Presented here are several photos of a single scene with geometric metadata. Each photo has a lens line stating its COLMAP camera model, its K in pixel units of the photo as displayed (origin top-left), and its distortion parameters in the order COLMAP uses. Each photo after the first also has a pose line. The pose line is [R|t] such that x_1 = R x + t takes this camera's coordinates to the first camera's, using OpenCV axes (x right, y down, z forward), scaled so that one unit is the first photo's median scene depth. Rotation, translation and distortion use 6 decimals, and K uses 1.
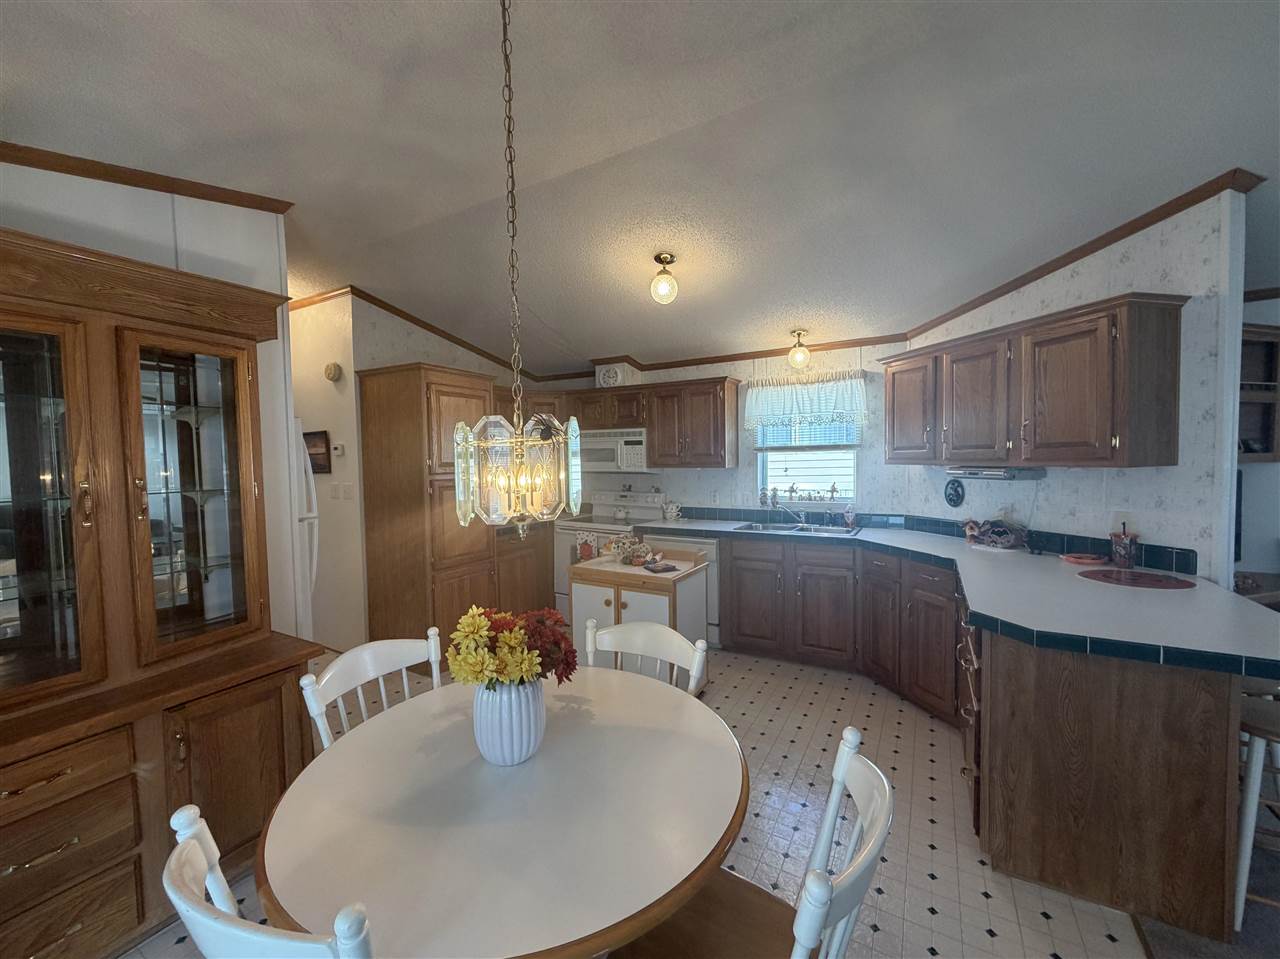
lens RADIAL K [[507.2, 0, 638.5], [0, 507.2, 477.8], [0, 0, 1]] dist [0.000064, -0.000176]
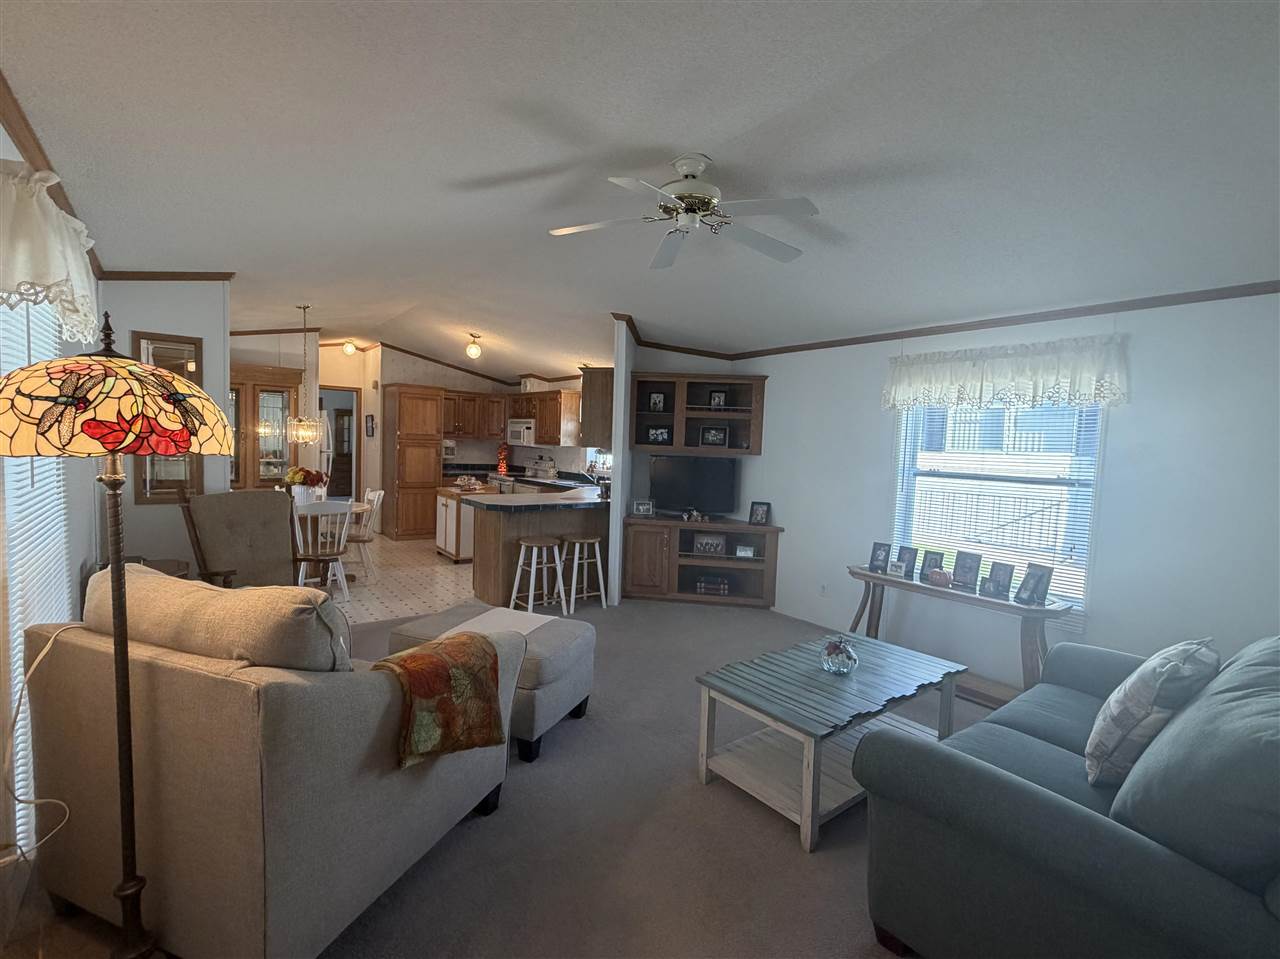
lens RADIAL K [[592.9, 0, 643.6], [0, 592.9, 486.2], [0, 0, 1]] dist [0.000928, -0.000561]
pose [[0.924173, 0.079934, -0.373517, 1.057857], [-0.069479, 0.996724, 0.041396, 0.011390], [0.375602, -0.012305, 0.926699, -0.618746]]
